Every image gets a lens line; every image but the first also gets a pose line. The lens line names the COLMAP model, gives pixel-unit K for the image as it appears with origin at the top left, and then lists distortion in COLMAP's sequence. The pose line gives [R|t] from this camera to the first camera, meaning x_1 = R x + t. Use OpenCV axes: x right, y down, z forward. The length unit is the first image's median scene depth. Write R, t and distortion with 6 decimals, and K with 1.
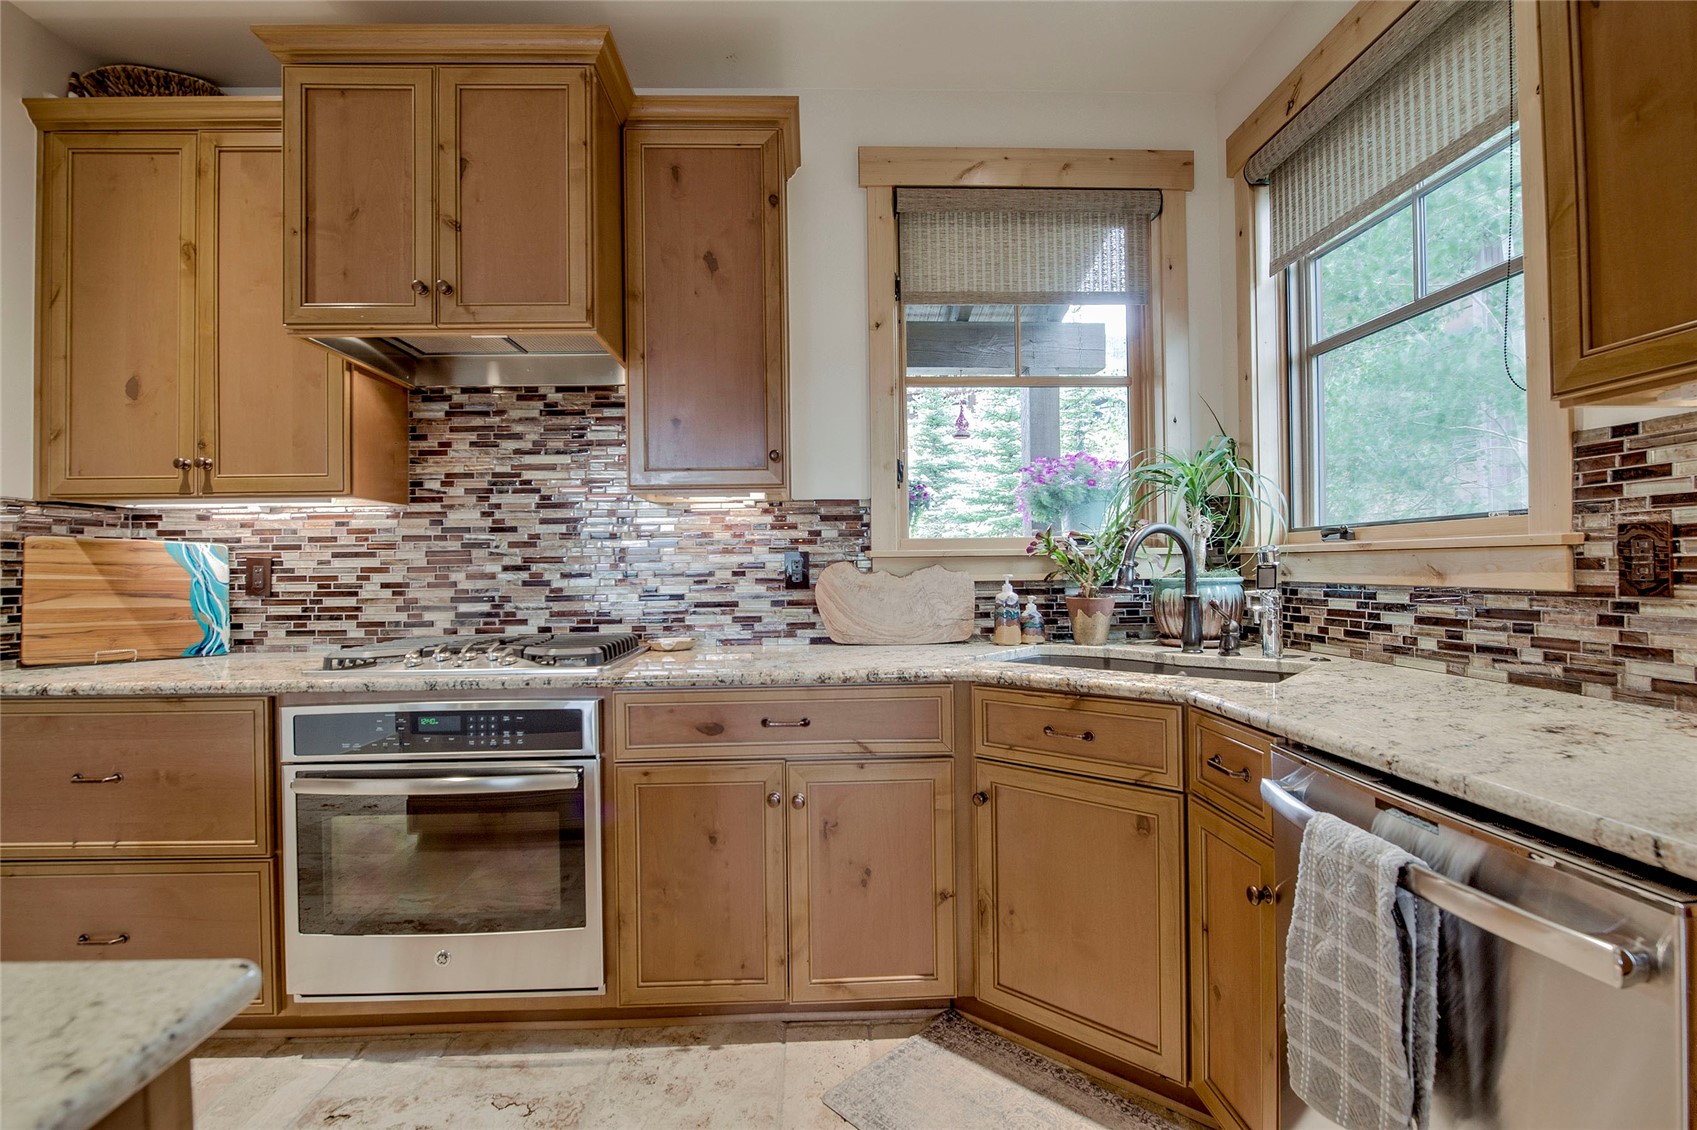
lens RADIAL K [[762.8, 0, 842.9], [0, 762.8, 566.1], [0, 0, 1]] dist [-0.011859, -0.000073]
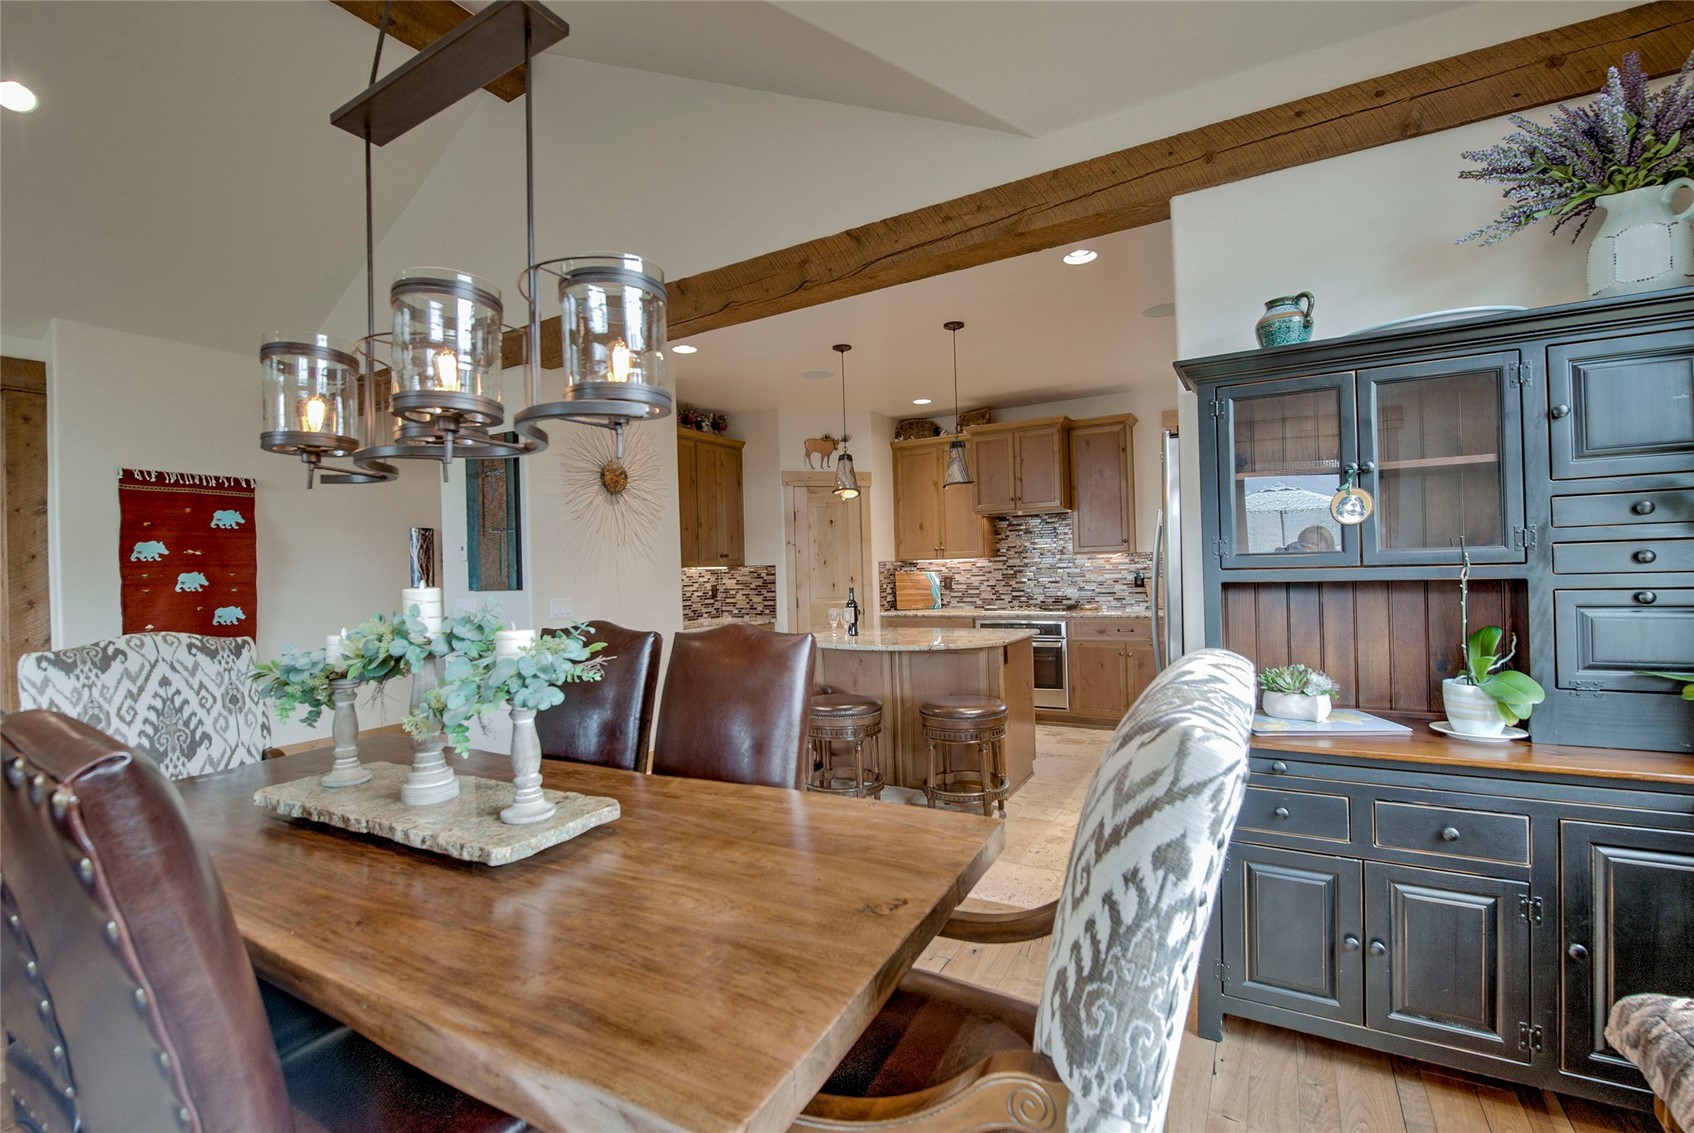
lens RADIAL K [[734.6, 0, 857.5], [0, 734.6, 569.0], [0, 0, 1]] dist [0.002021, 0.000123]
pose [[0.854558, -0.012585, -0.519204, 0.441405], [0.021123, 0.999721, 0.010533, -0.082443], [0.518927, -0.019968, 0.854586, -1.715287]]
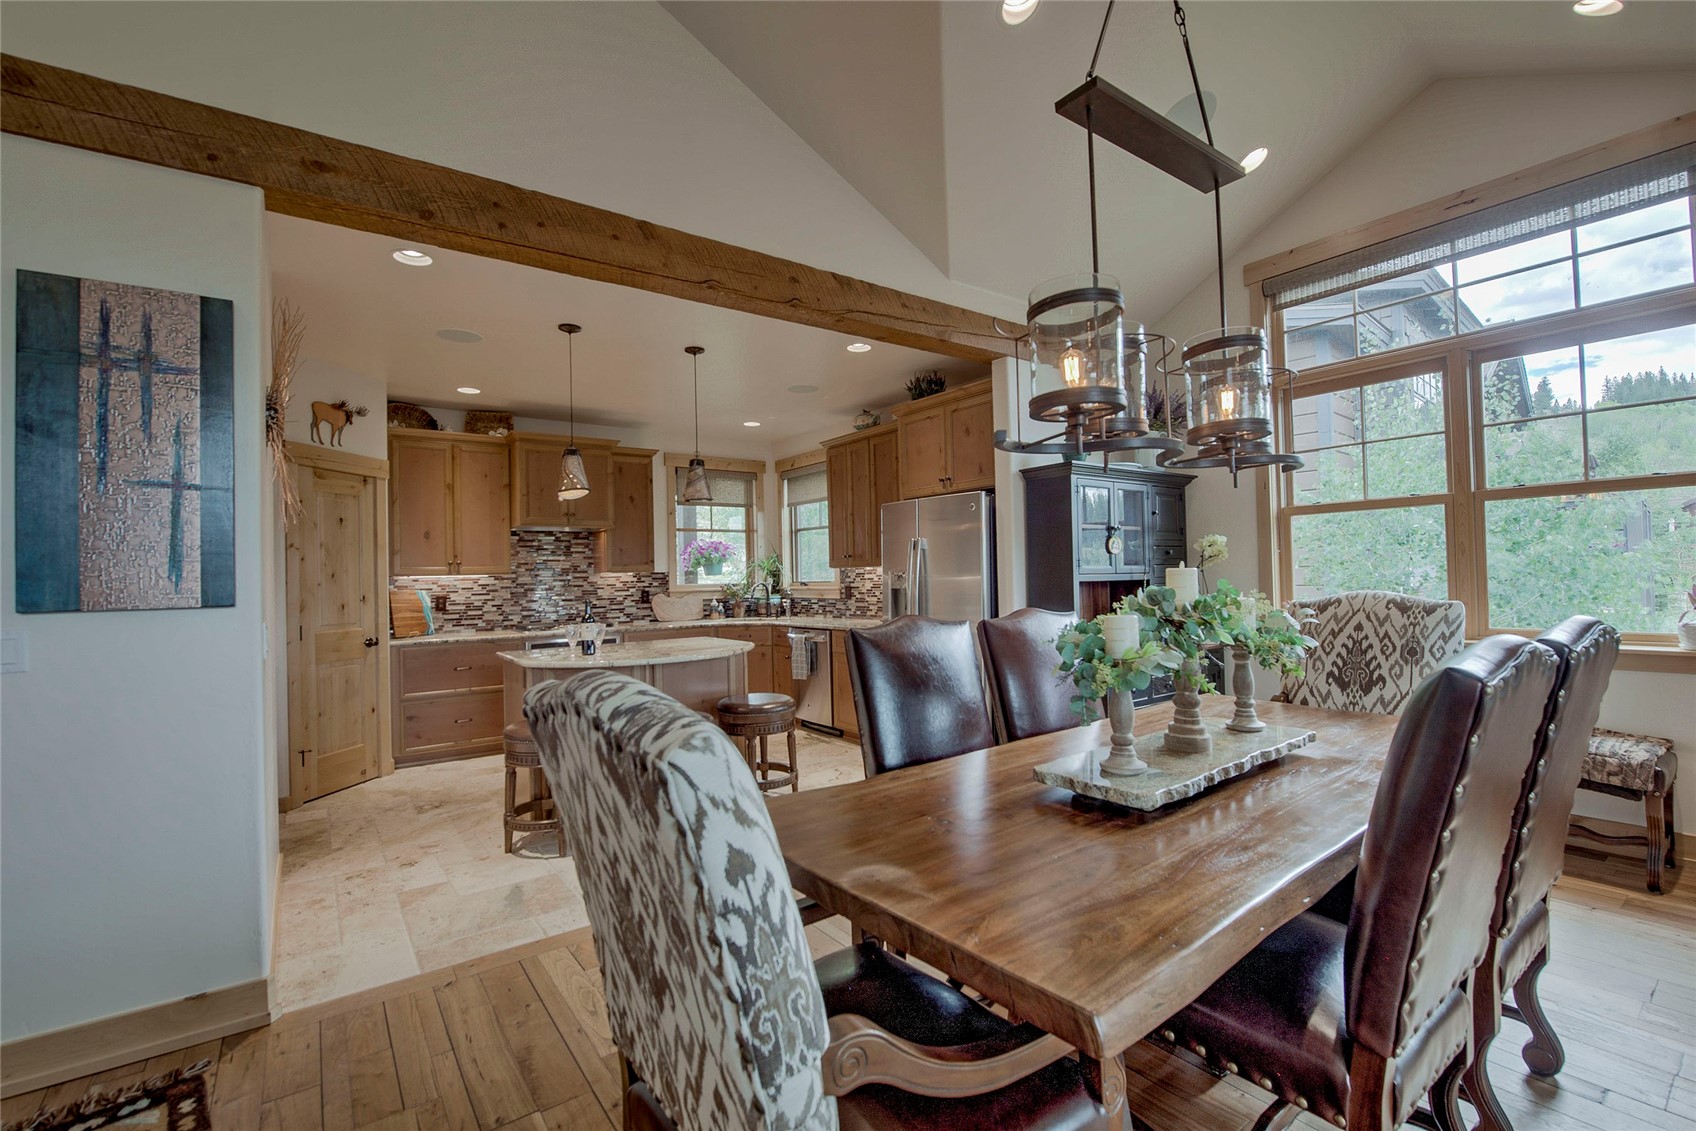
lens RADIAL K [[717.6, 0, 833.6], [0, 717.6, 565.7], [0, 0, 1]] dist [-0.023460, -0.000472]
pose [[0.834103, 0.002984, 0.551601, -1.027872], [0.009418, 0.999763, -0.019650, -0.055839], [-0.551528, 0.021585, 0.833877, -1.776721]]
